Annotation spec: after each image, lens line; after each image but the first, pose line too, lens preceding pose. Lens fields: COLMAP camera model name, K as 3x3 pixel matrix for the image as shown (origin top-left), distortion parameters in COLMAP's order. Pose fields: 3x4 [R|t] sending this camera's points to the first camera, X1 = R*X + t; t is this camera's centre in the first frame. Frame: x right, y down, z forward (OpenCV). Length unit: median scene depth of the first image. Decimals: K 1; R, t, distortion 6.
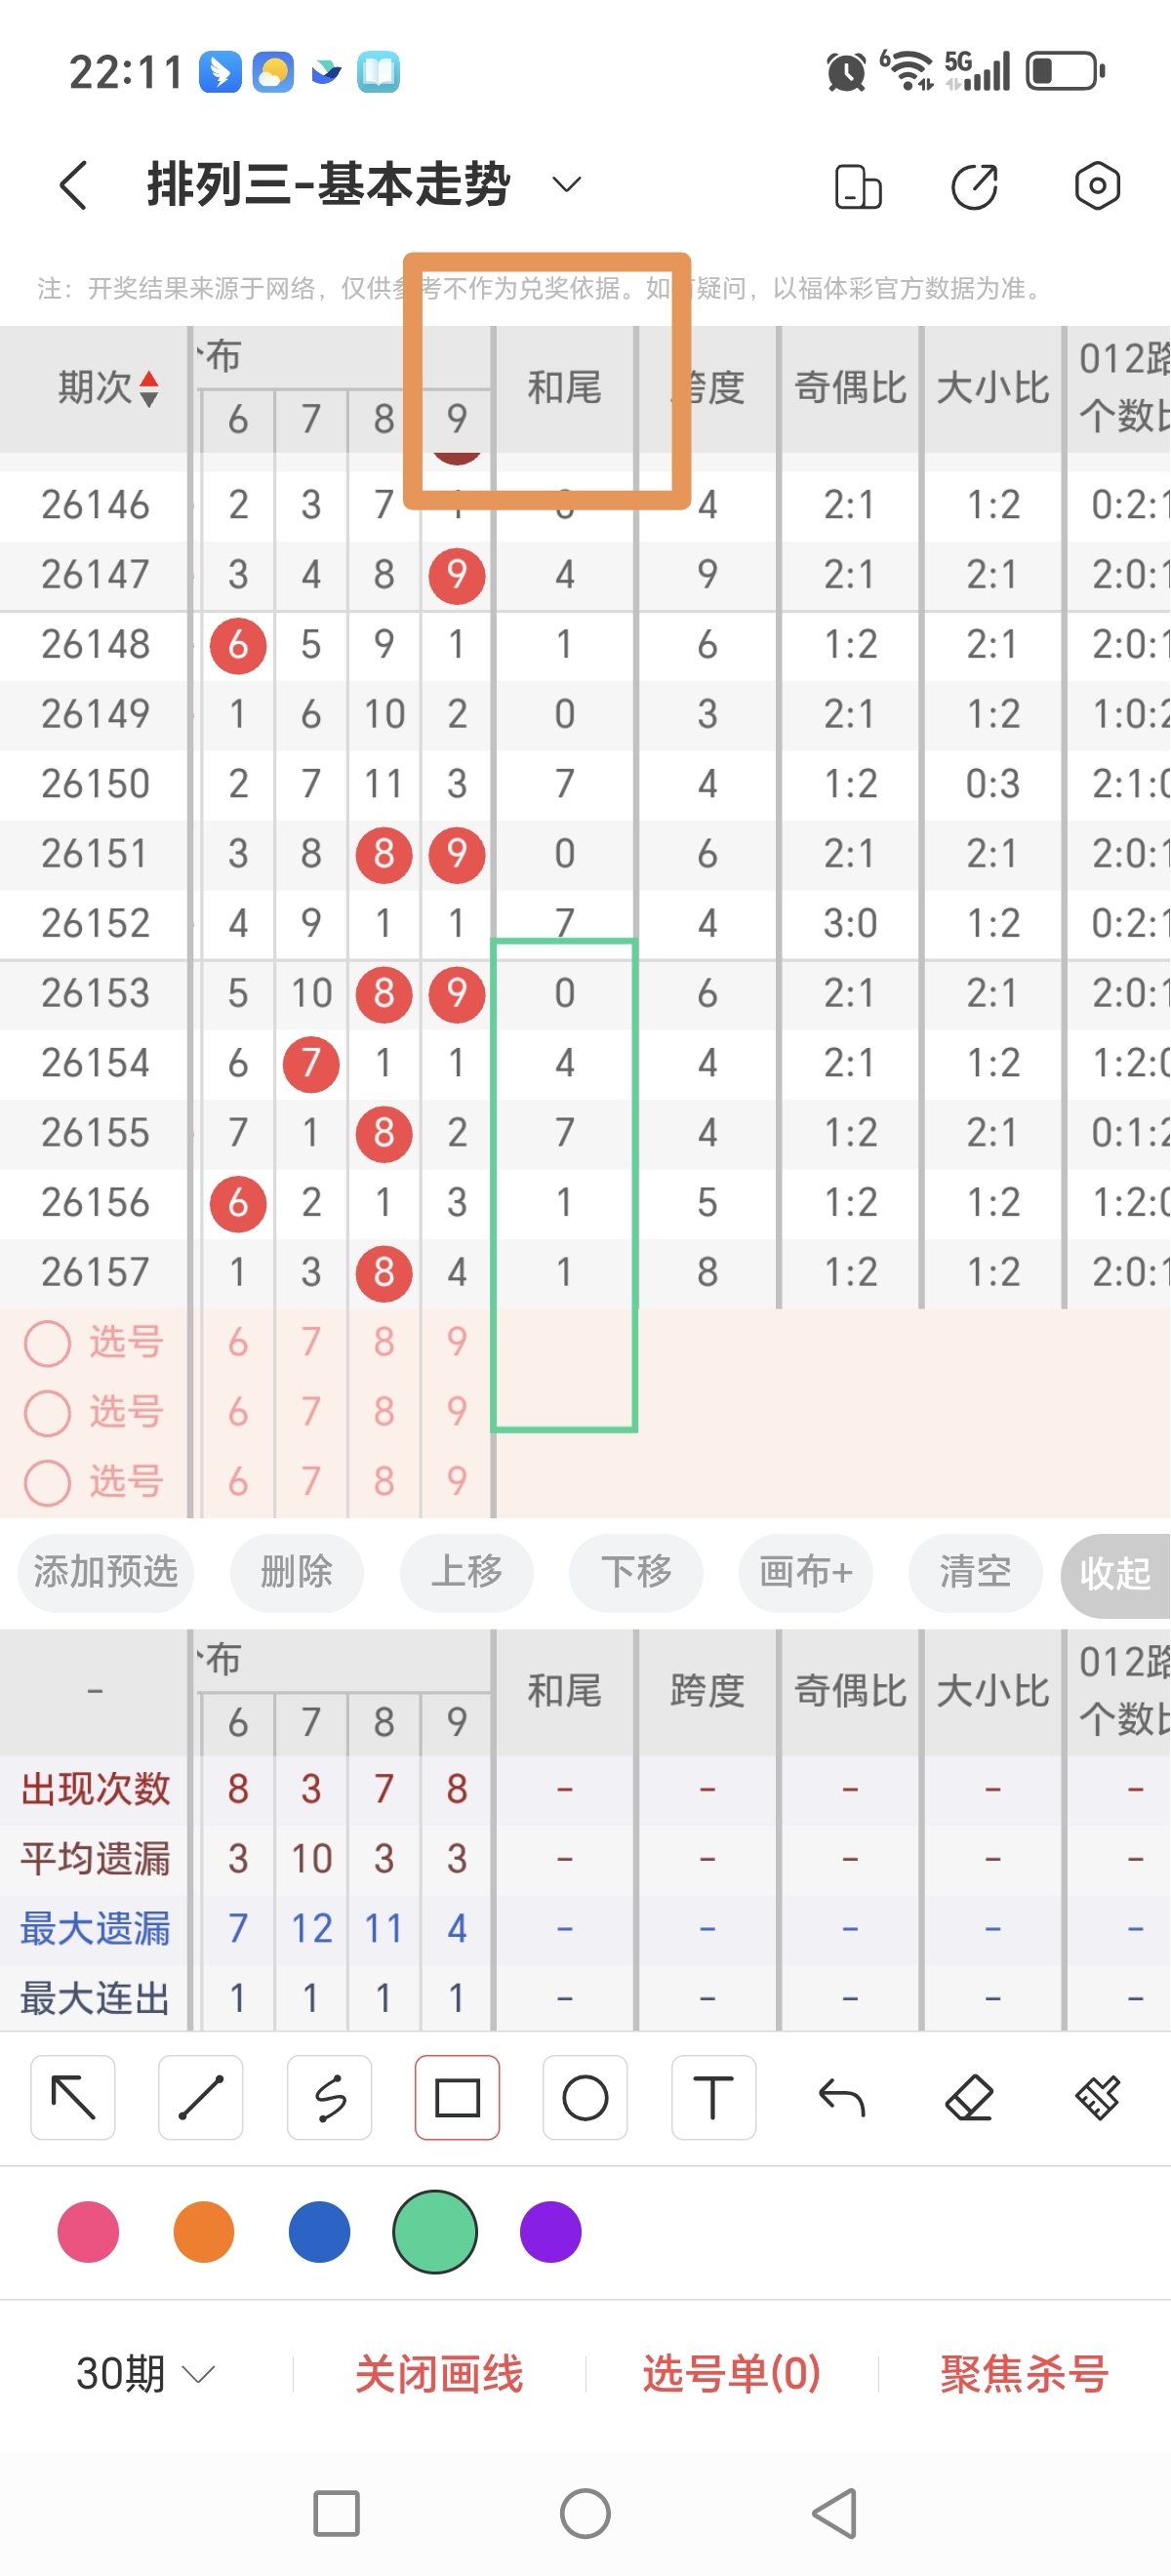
lens RADIAL K [[1299.1, 0, 592.7], [0, 1299.1, 1288.2], [0, 0, 1]] dist [-0.000258, 0.000088]
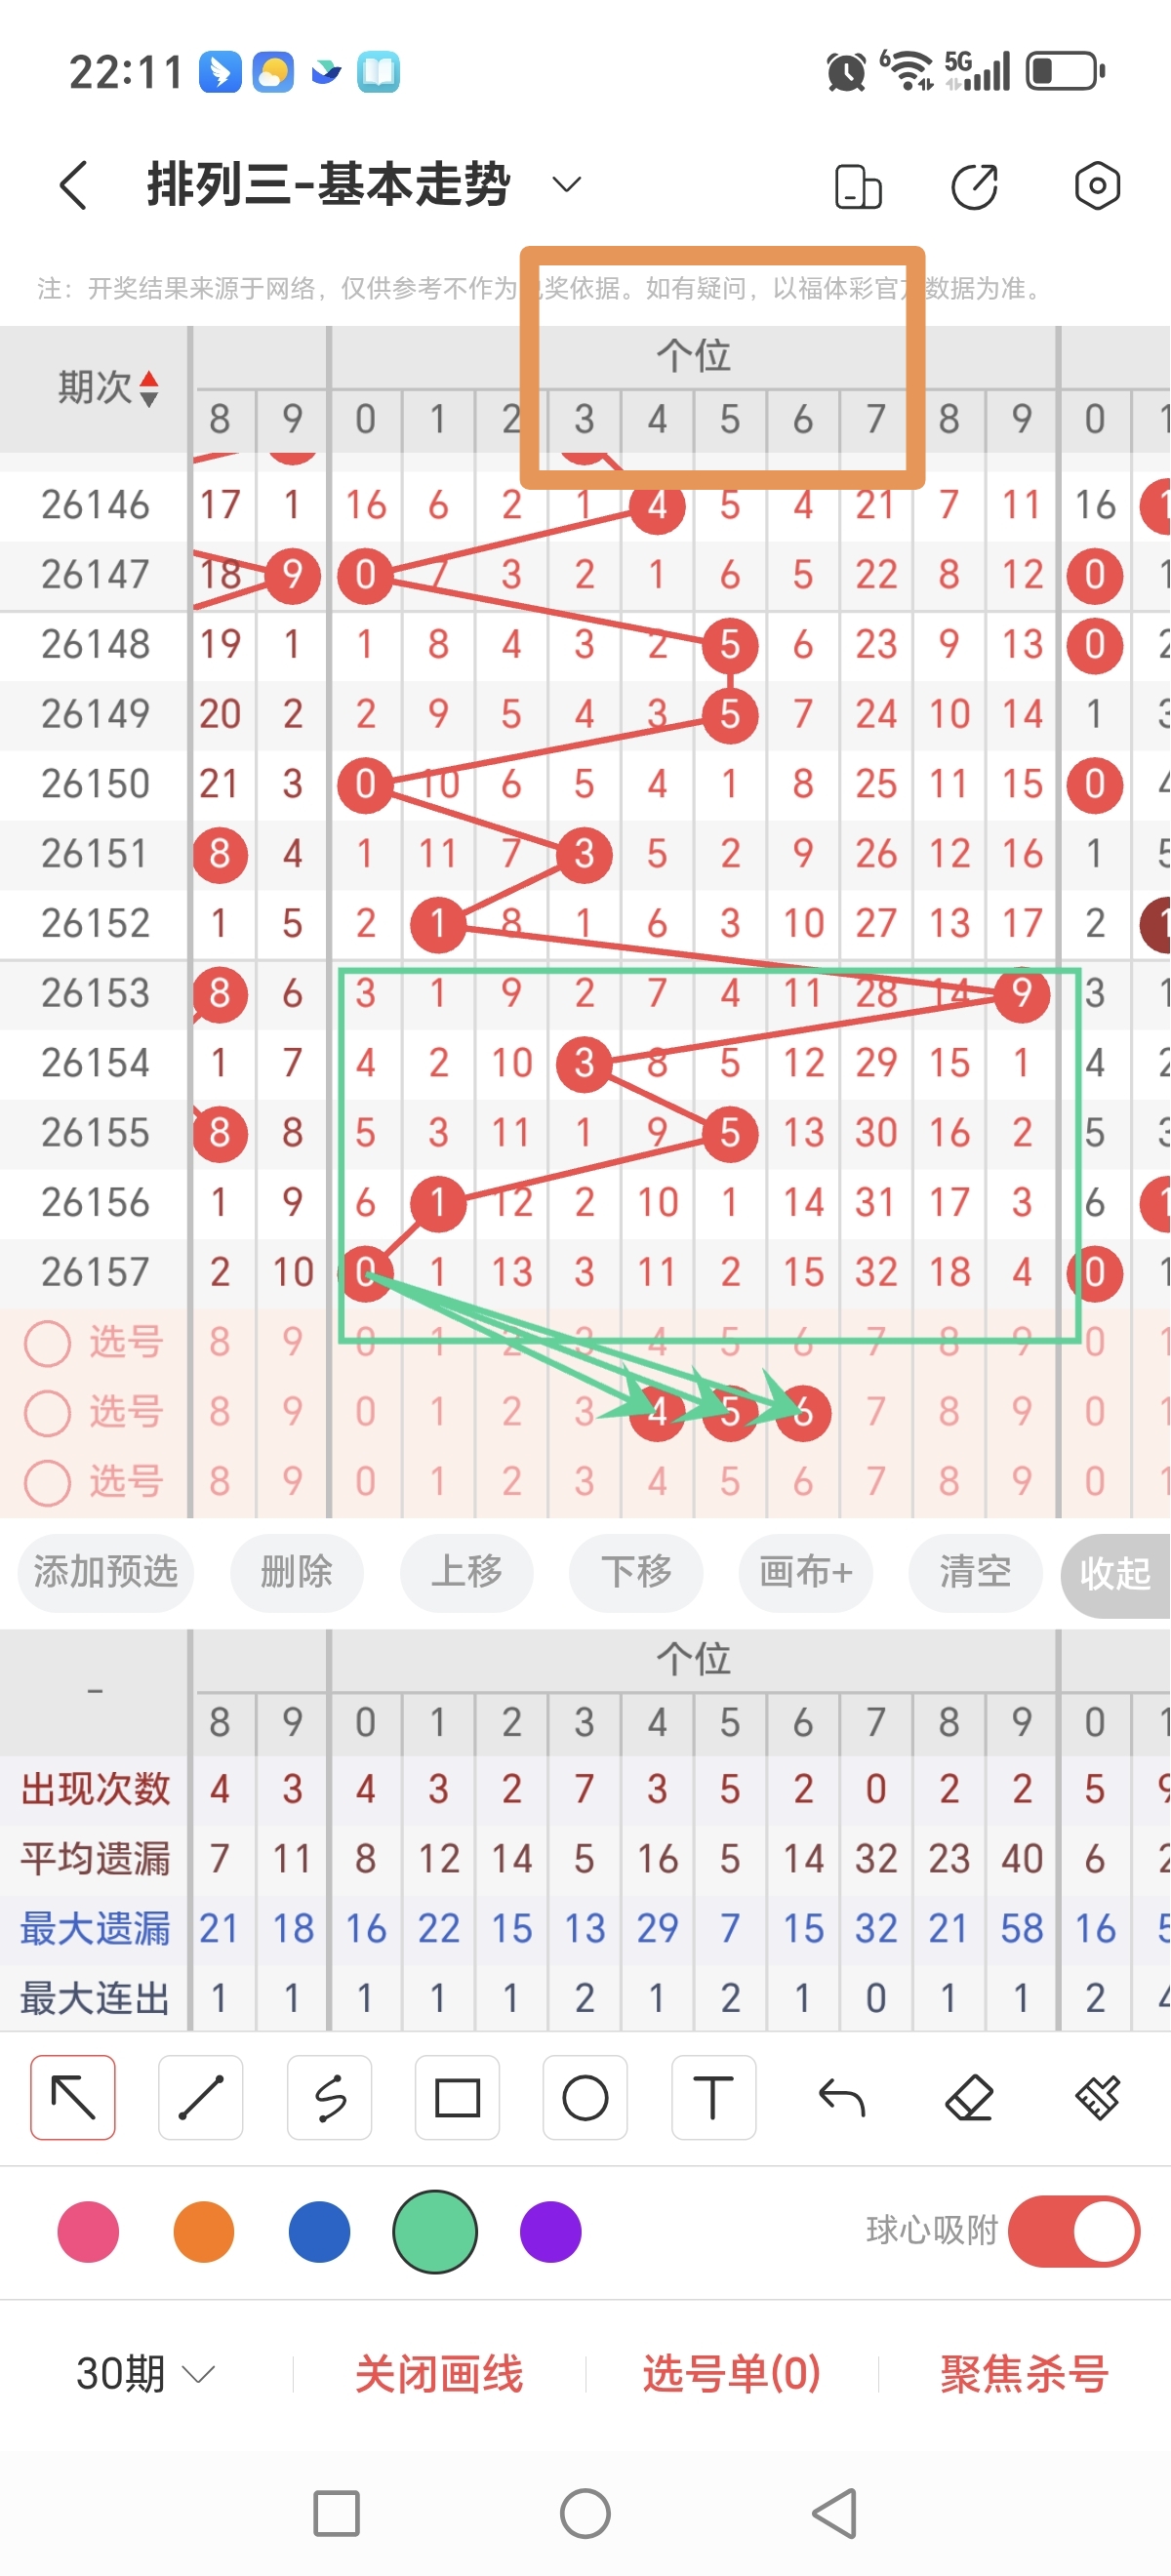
lens RADIAL K [[1299.1, 0, 581.9], [0, 1299.1, 1287.9], [0, 0, 1]] dist [-0.000258, 0.000088]
pose [[1.000000, -0.000074, 0.000014, -0.443099], [0.000074, 1.000000, -0.000289, 0.000097], [-0.000014, 0.000289, 1.000000, 0.000083]]
